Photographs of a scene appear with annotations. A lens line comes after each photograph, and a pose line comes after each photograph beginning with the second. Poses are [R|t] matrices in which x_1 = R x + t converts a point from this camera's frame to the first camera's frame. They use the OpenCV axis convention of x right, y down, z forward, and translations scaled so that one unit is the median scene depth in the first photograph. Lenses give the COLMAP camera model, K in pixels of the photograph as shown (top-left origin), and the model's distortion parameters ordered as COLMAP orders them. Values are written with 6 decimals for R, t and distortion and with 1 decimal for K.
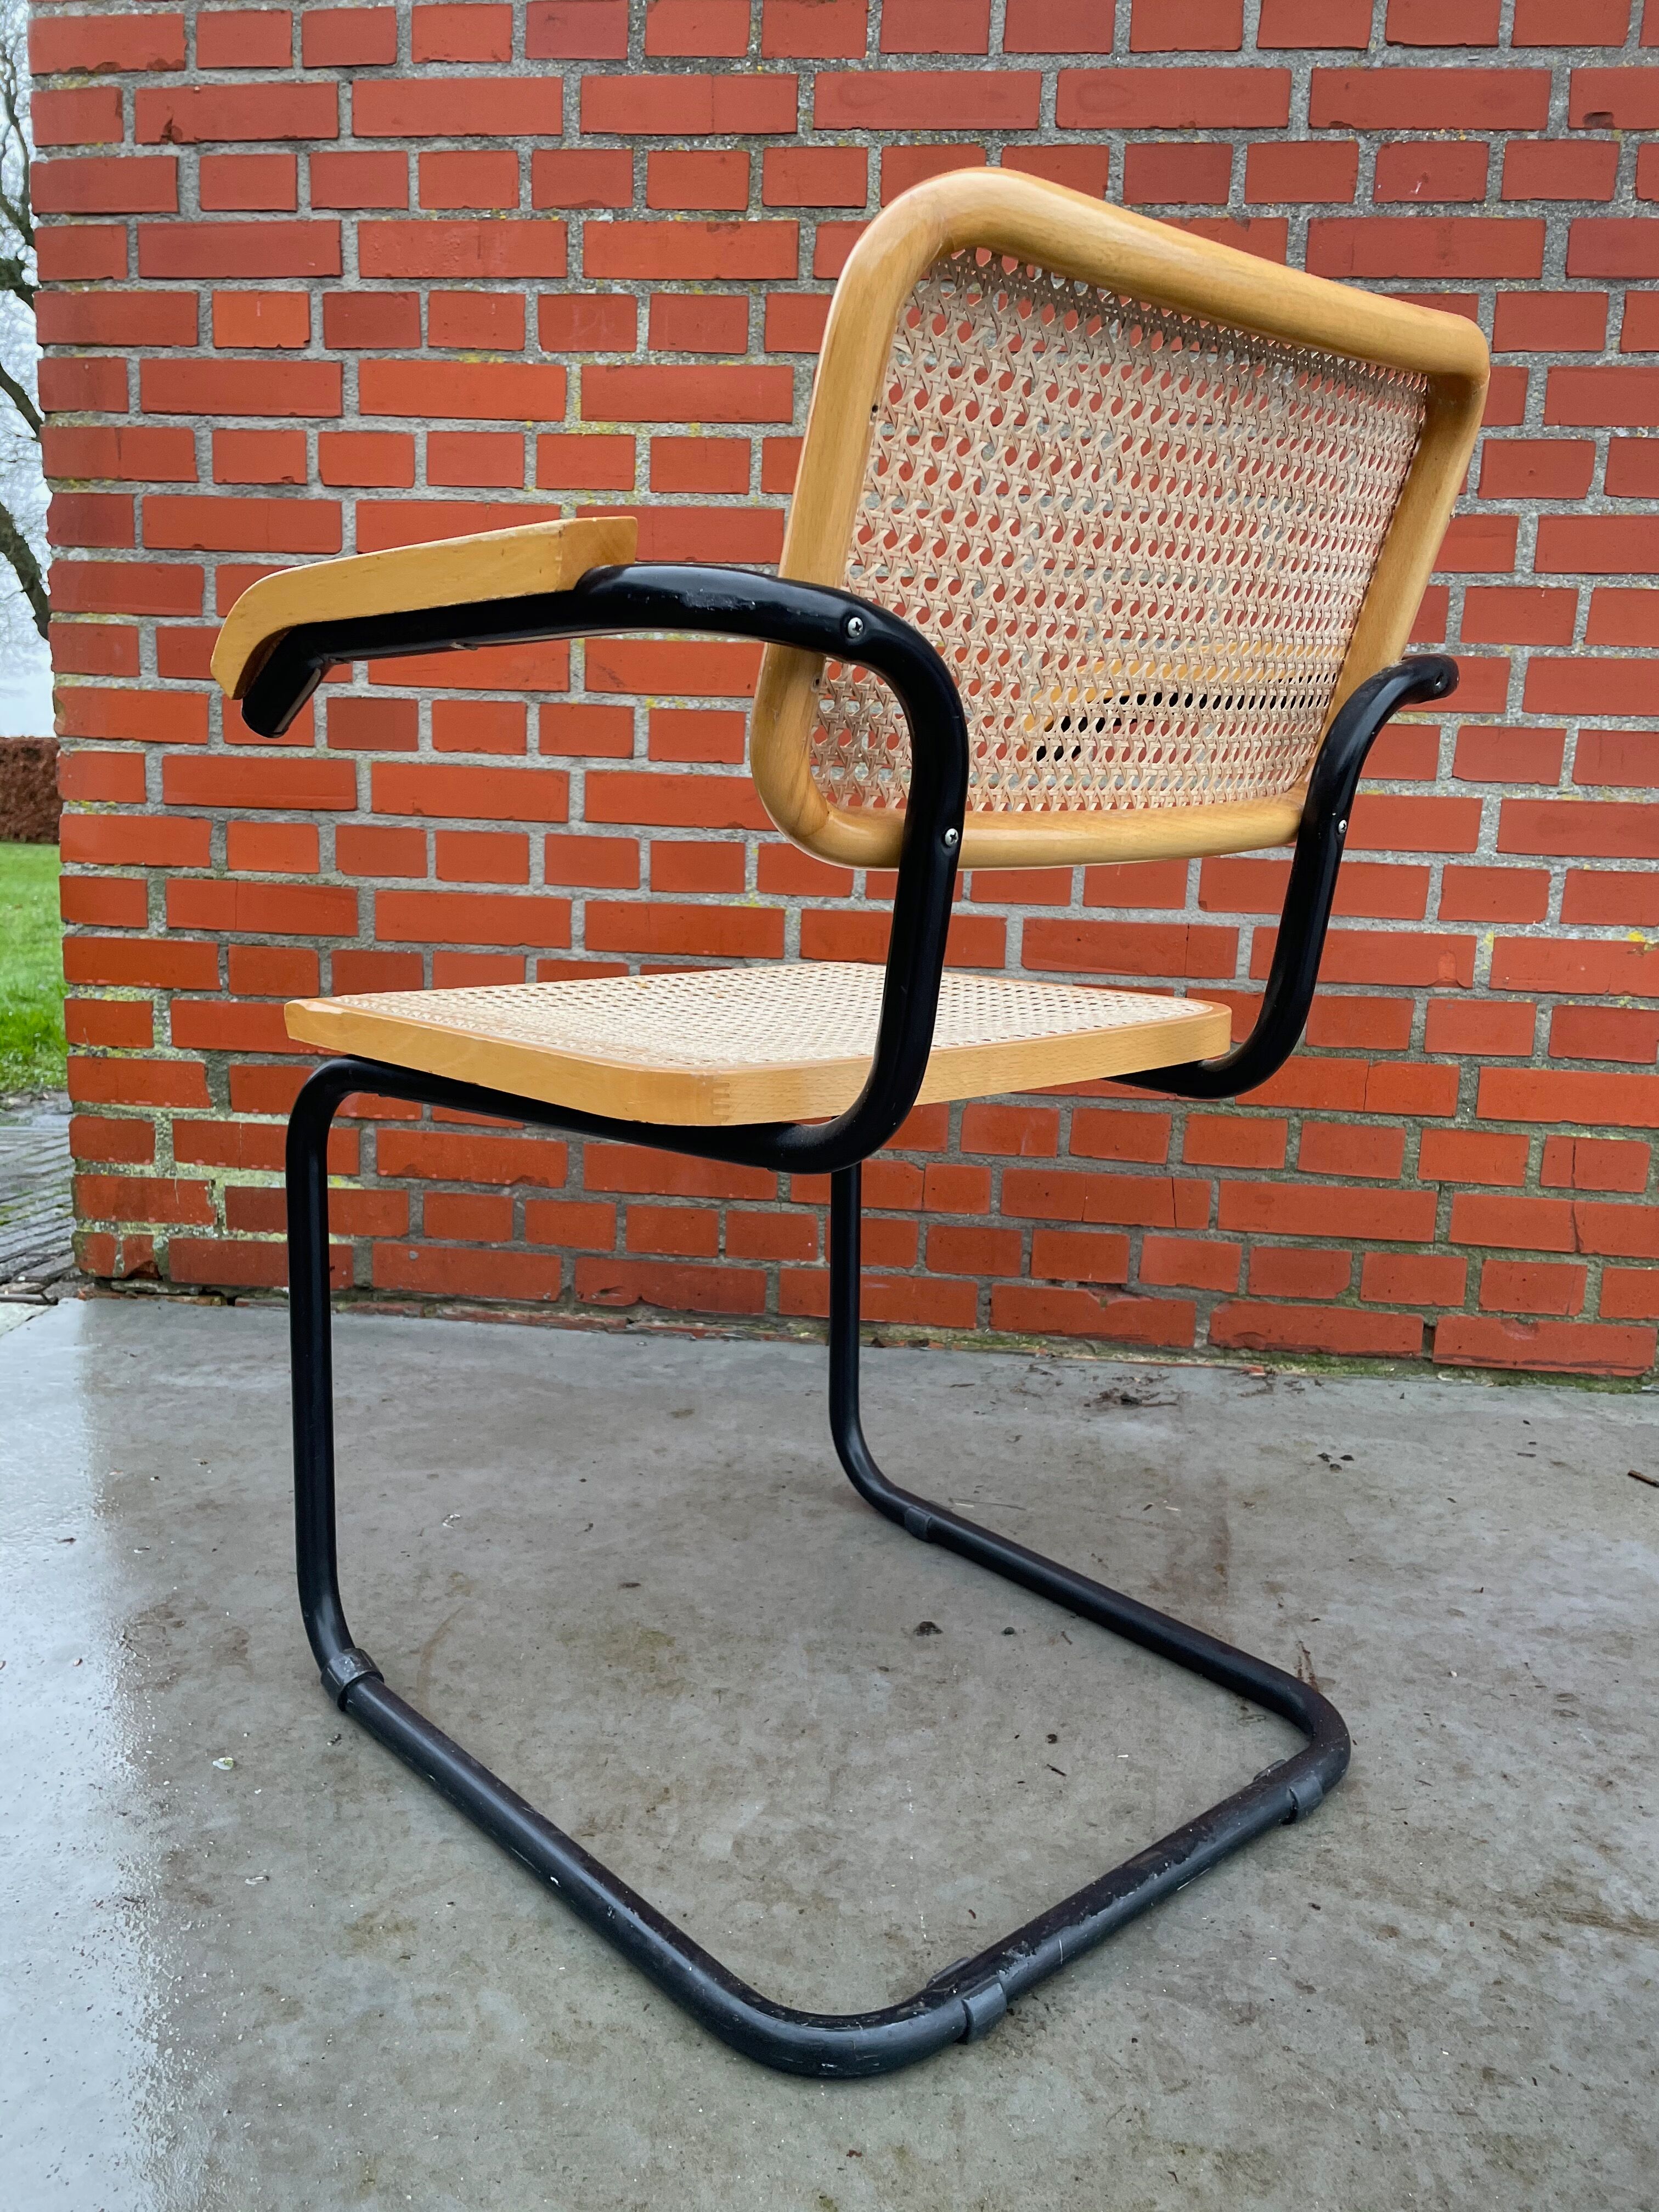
lens RADIAL K [[1689.6, 0, 810.6], [0, 1689.6, 1100.2], [0, 0, 1]] dist [0.083295, -0.114566]
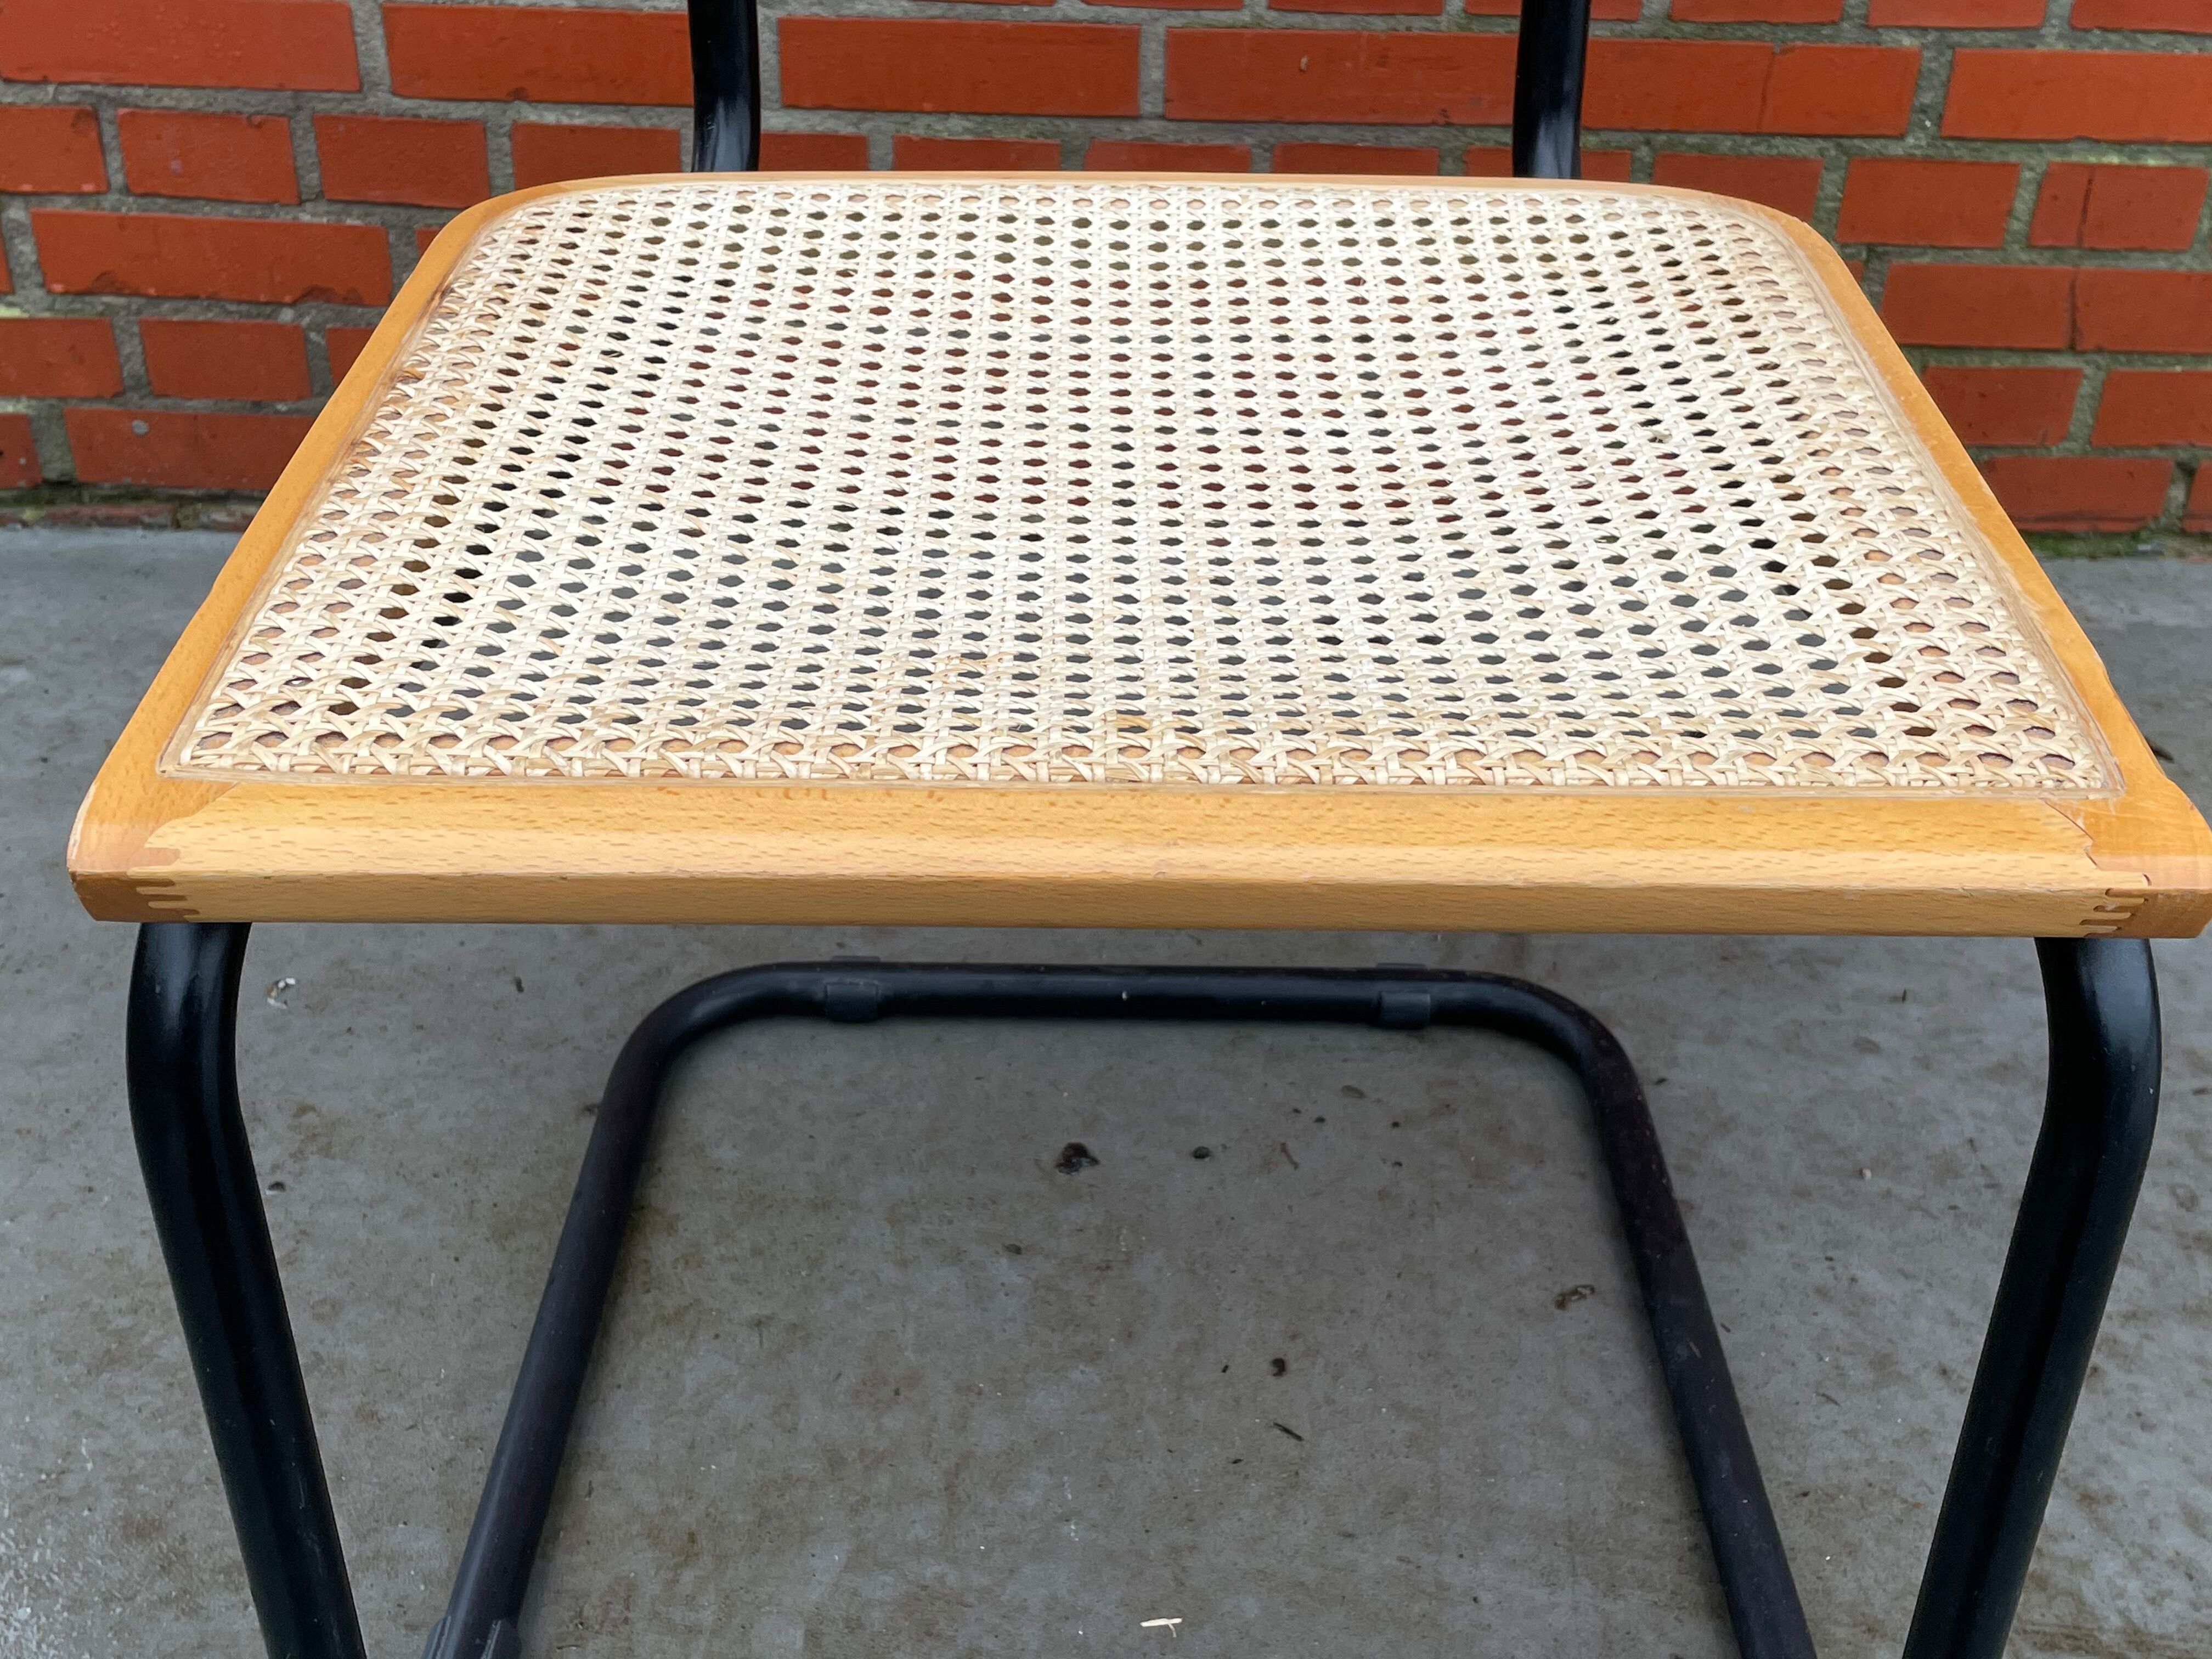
lens RADIAL K [[2519.5, 0, 1115.0], [0, 2519.5, 836.8], [0, 0, 1]] dist [0.055043, 0.000000]
pose [[0.992431, -0.072722, 0.098954, -0.001158], [0.027786, 0.917879, 0.395887, -0.127388], [-0.119618, -0.390141, 0.912952, 0.131406]]
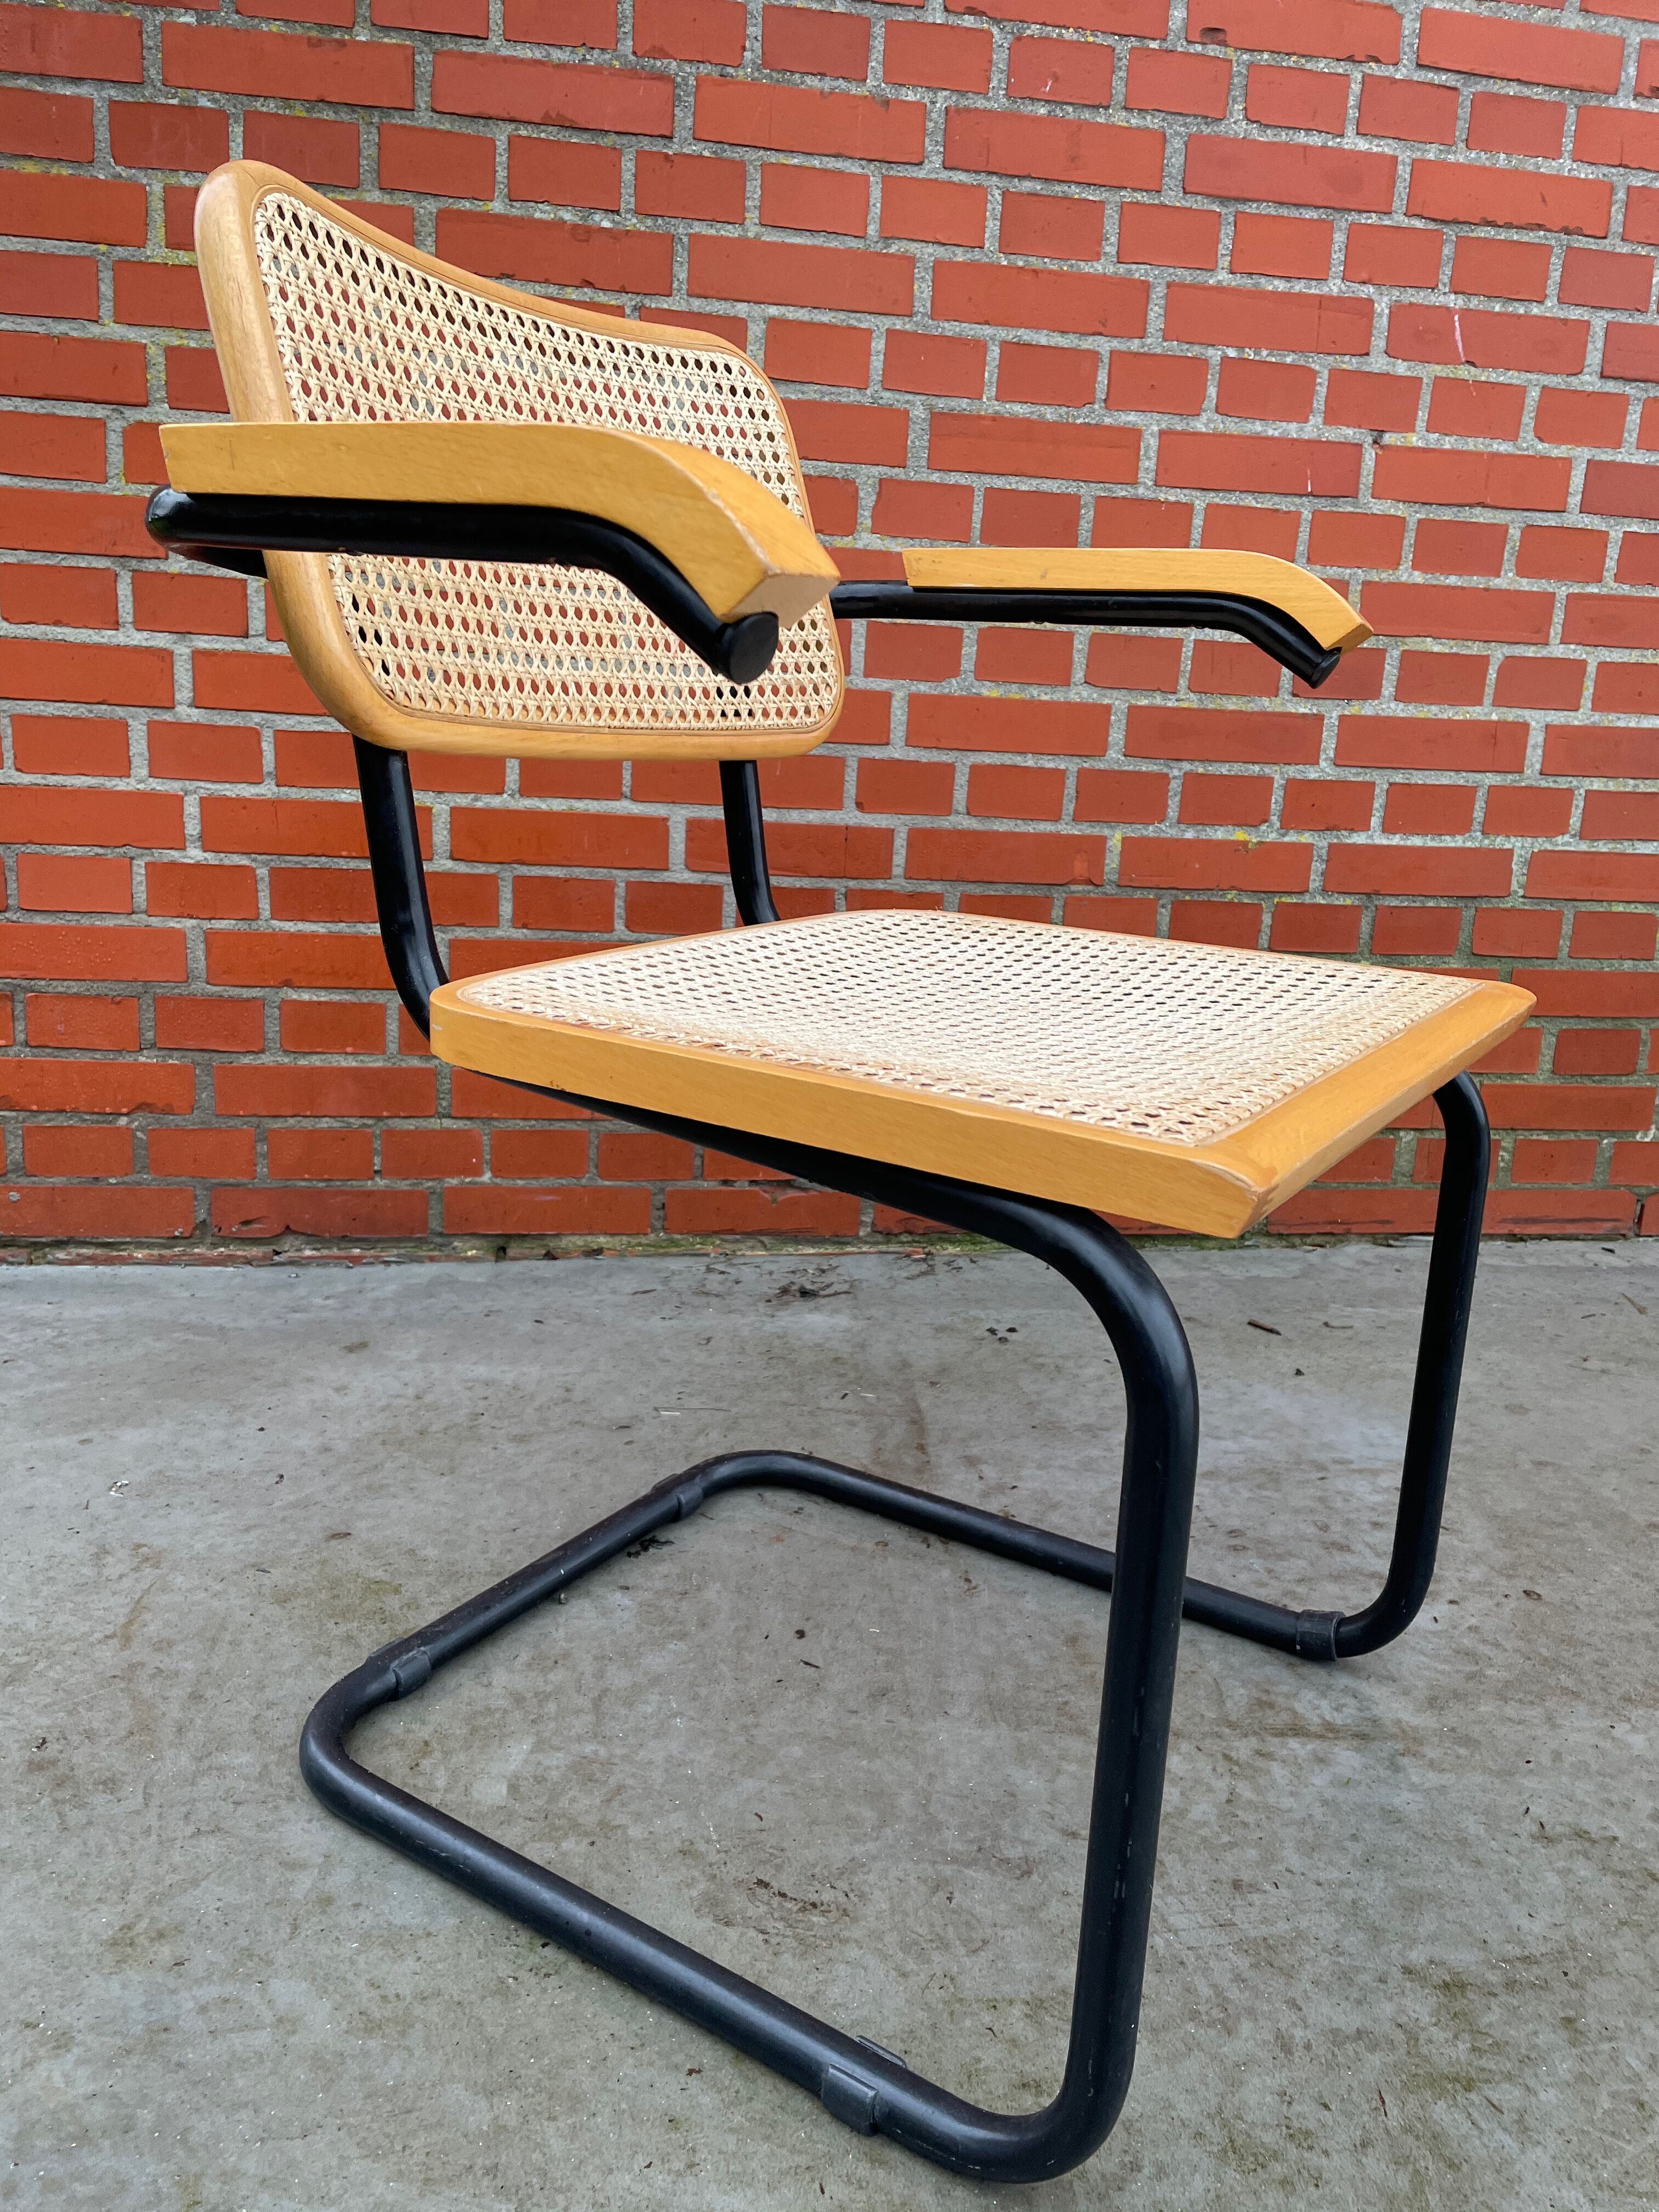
lens RADIAL K [[1689.6, 0, 857.7], [0, 1689.6, 1120.7], [0, 0, 1]] dist [0.083295, -0.114566]
pose [[0.960029, -0.051915, 0.275043, -0.059597], [0.028901, 0.995782, 0.087078, -0.015848], [-0.278403, -0.075648, 0.957481, 0.017508]]
